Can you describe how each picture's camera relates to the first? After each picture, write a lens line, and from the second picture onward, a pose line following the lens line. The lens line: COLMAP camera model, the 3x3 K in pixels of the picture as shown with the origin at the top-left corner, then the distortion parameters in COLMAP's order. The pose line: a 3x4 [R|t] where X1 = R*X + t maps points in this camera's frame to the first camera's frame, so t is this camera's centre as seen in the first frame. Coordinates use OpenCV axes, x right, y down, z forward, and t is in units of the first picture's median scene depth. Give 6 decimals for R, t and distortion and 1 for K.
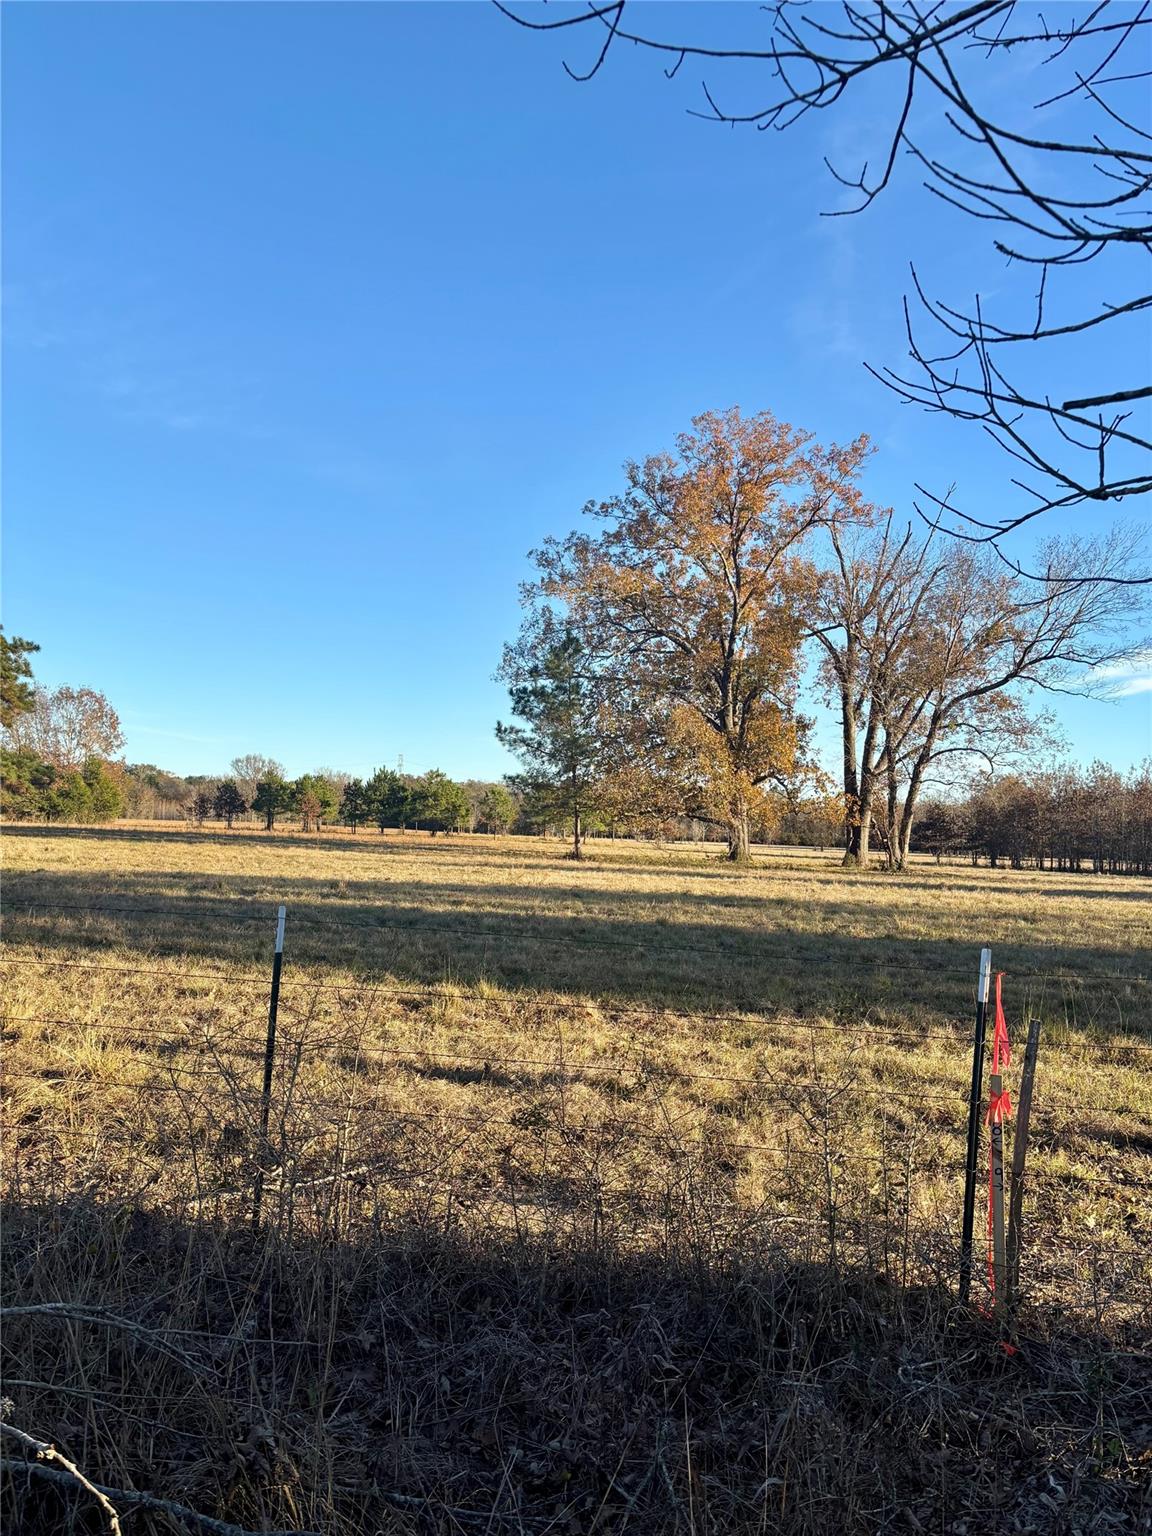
lens RADIAL K [[1141.5, 0, 572.5], [0, 1141.5, 810.0], [0, 0, 1]] dist [0.076538, -0.005243]
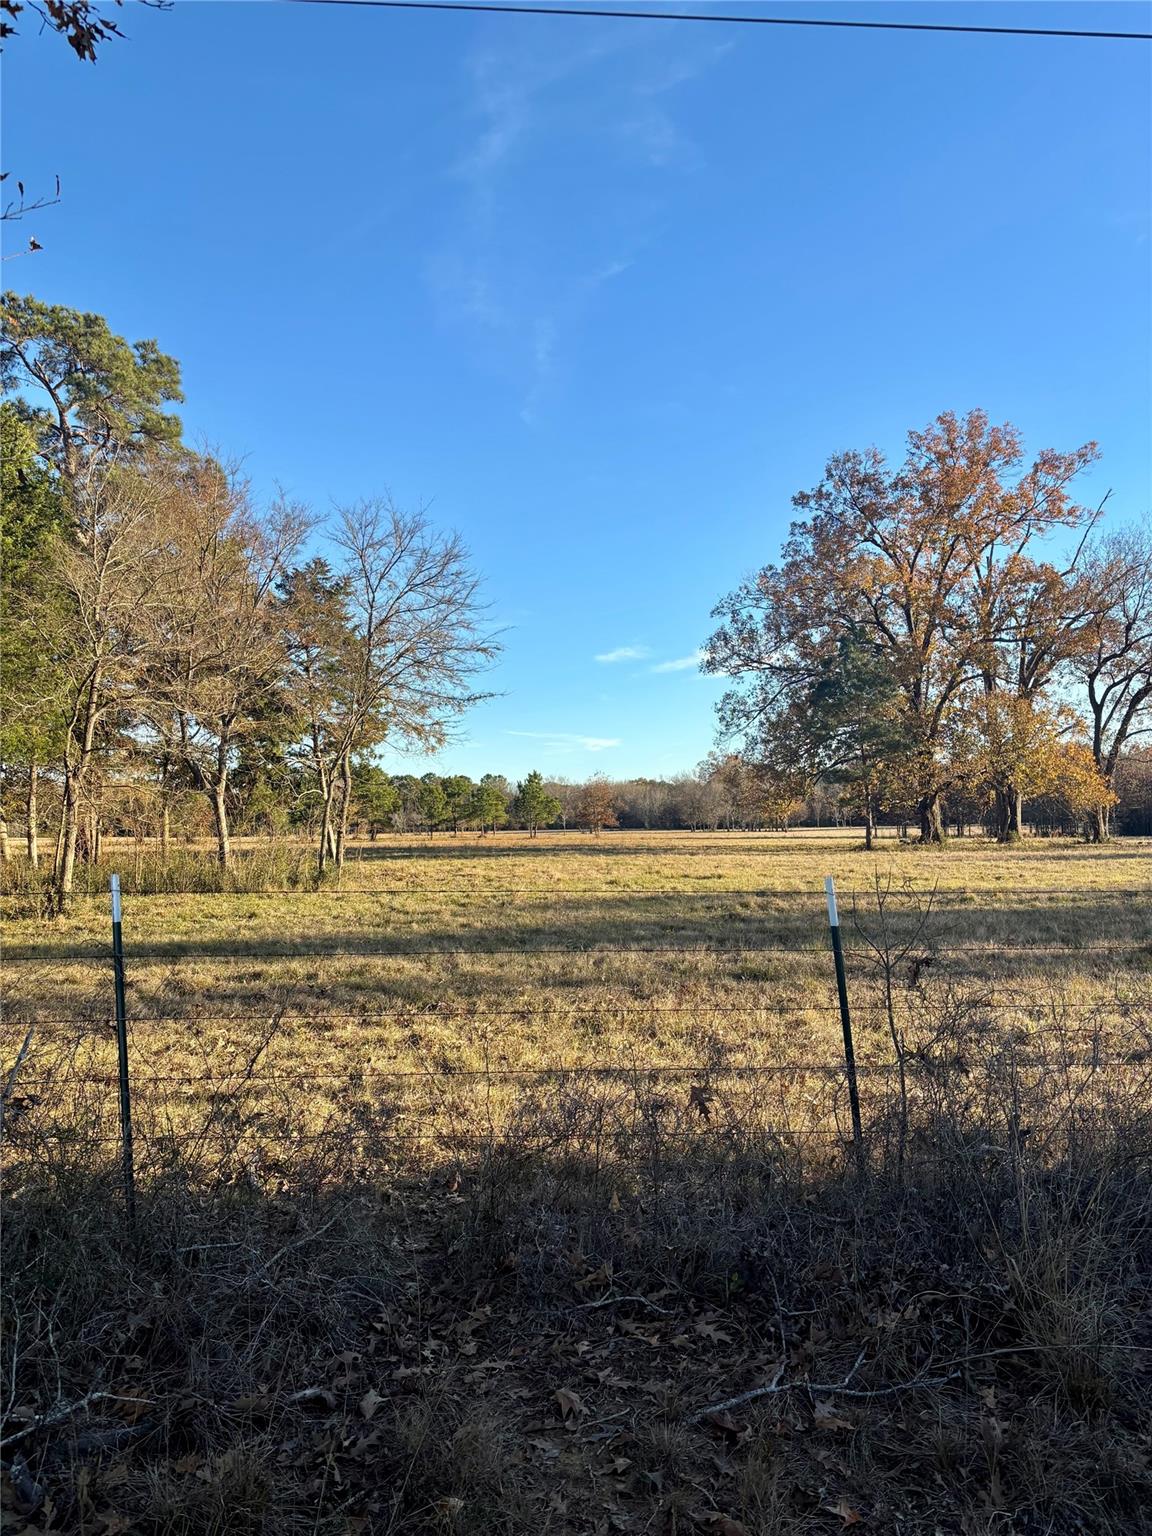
lens RADIAL K [[1141.5, 0, 568.8], [0, 1141.5, 772.5], [0, 0, 1]] dist [0.076538, -0.005243]
pose [[0.929017, -0.040407, 0.367823, -0.548499], [0.047885, 0.998790, -0.011224, -0.023941], [-0.366924, 0.028040, 0.929828, 0.151704]]
